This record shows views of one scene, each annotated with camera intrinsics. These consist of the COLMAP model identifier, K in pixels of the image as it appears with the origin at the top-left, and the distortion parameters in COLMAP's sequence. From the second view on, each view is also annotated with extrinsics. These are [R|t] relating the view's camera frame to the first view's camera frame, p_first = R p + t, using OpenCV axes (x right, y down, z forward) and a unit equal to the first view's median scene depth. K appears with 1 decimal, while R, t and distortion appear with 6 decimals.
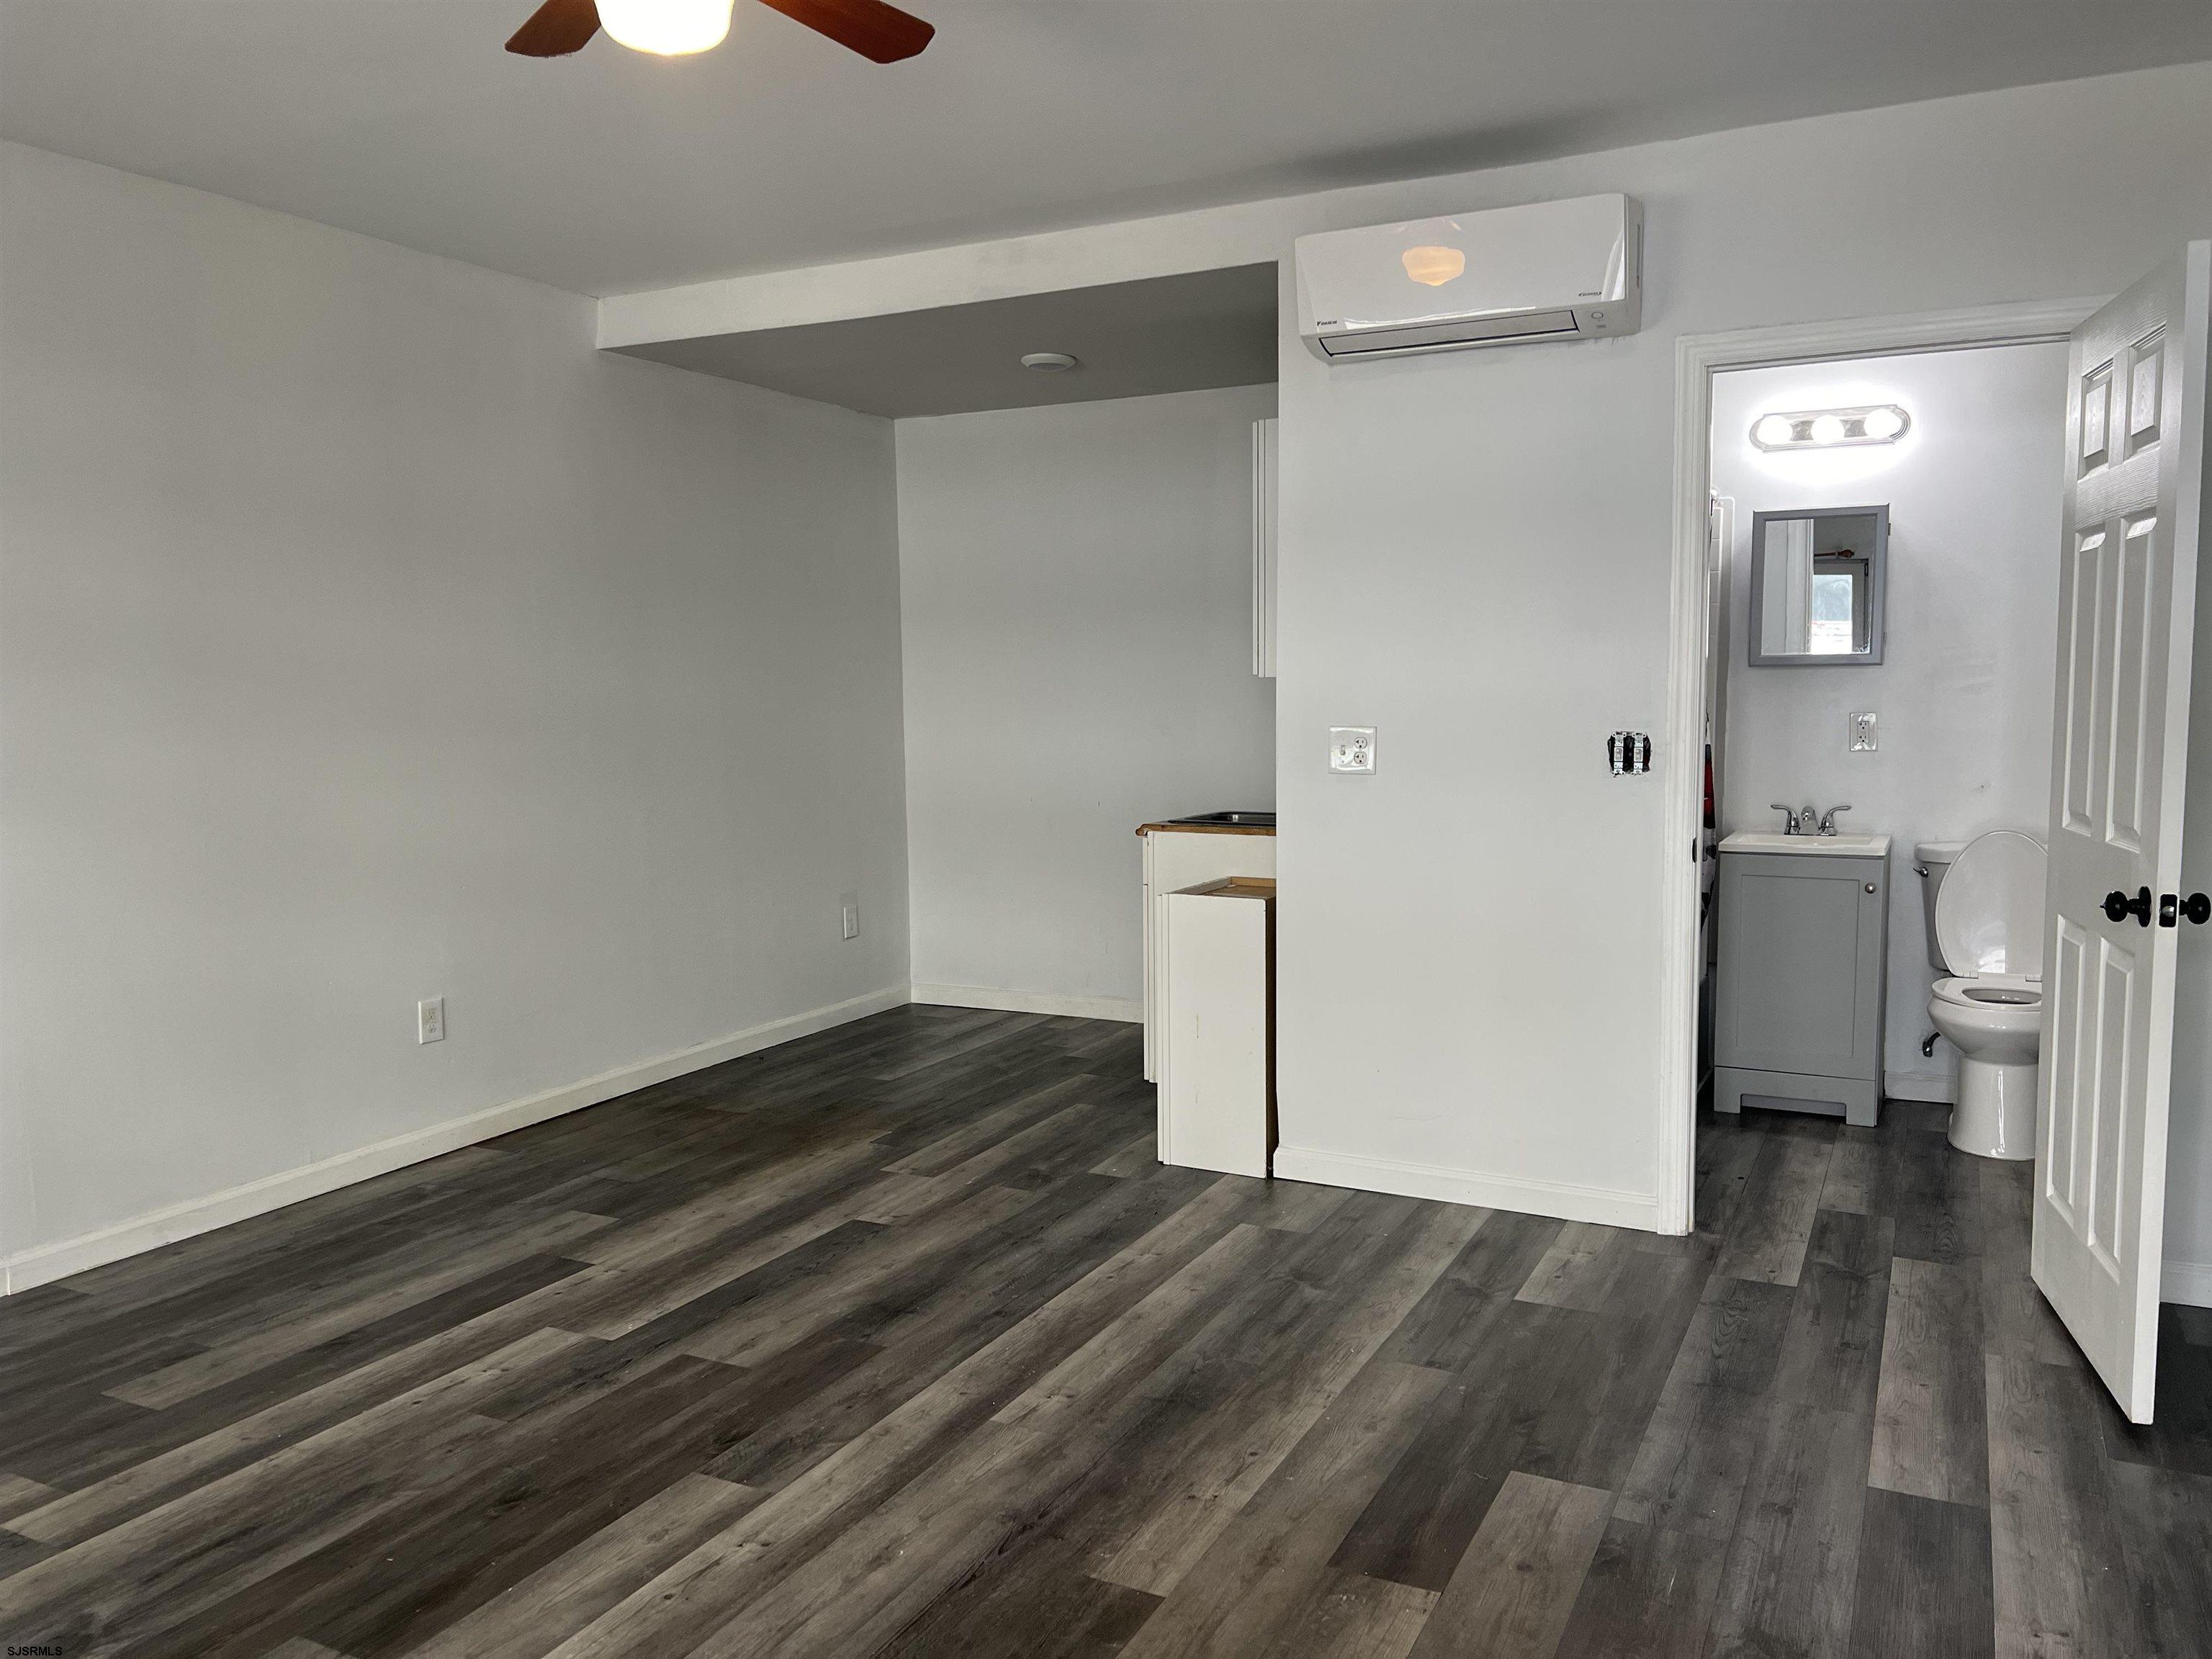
lens RADIAL K [[1646.0, 0, 1111.6], [0, 1646.0, 835.8], [0, 0, 1]] dist [0.052836, -0.053485]
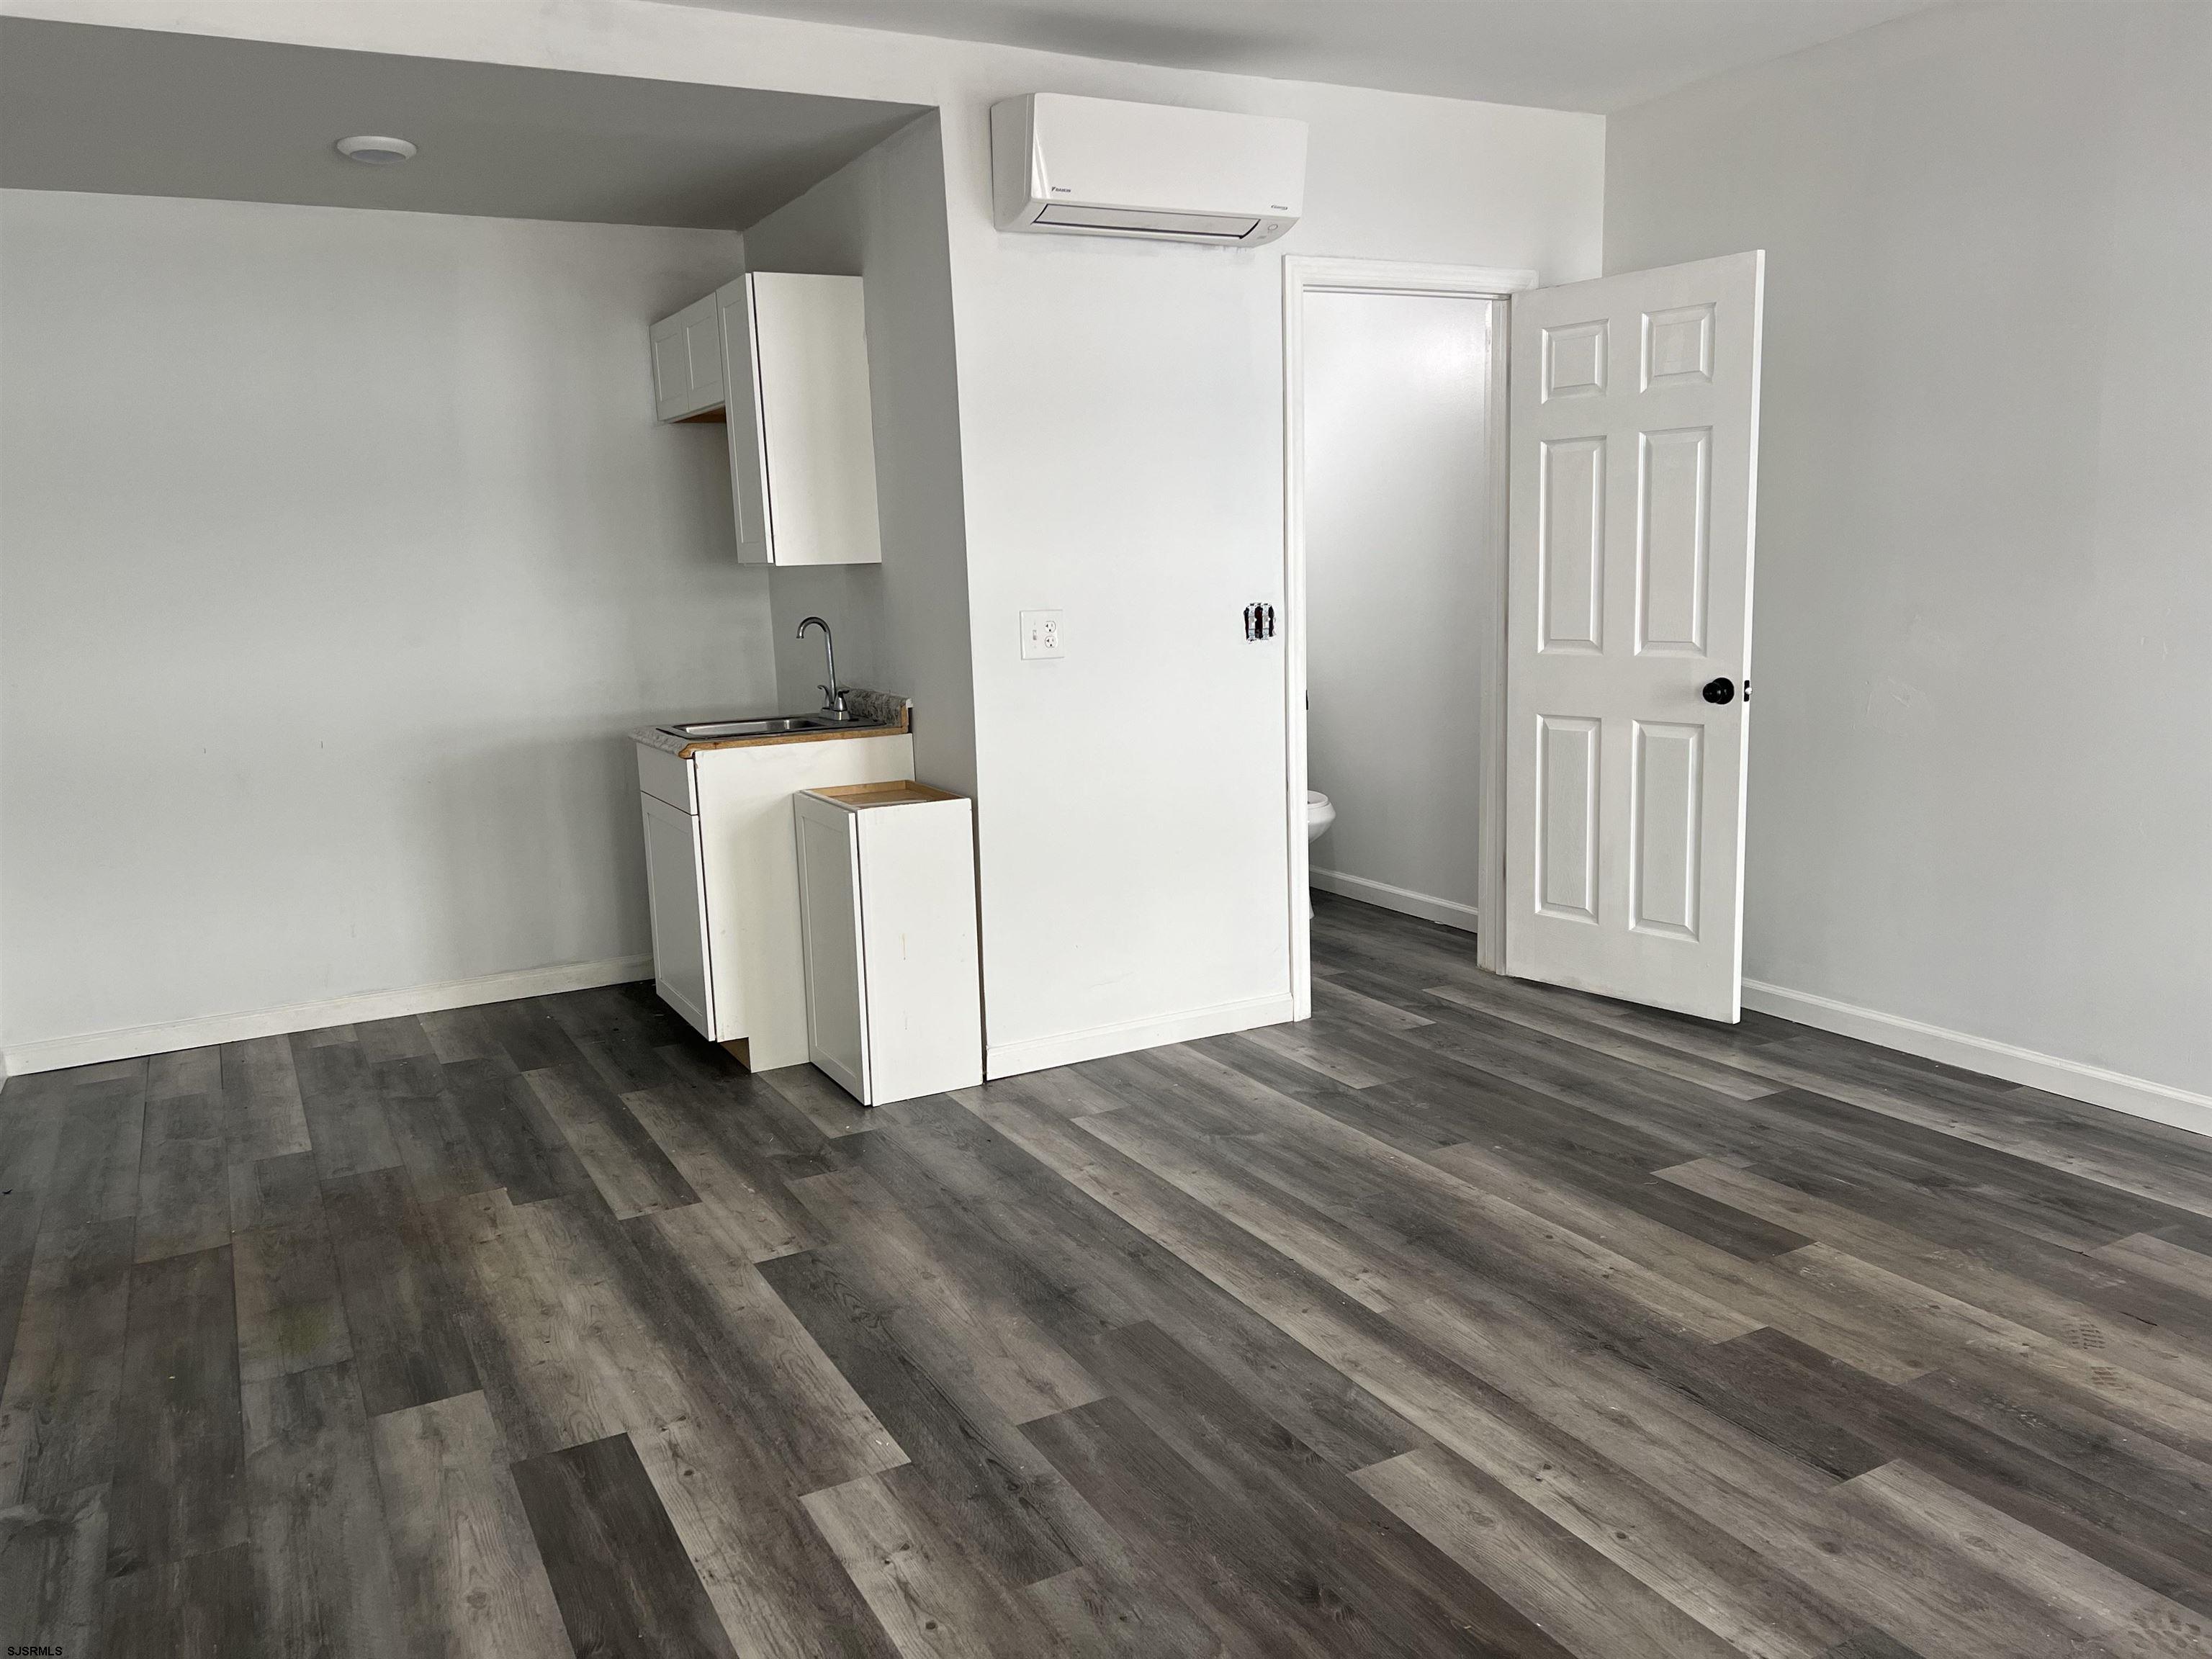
lens RADIAL K [[1646.0, 0, 1092.2], [0, 1646.0, 833.7], [0, 0, 1]] dist [0.052836, -0.053485]
pose [[0.574352, -0.148951, 0.804943, -0.748564], [0.106394, 0.988549, 0.107011, -0.041205], [-0.811665, 0.024179, 0.583623, 0.456428]]
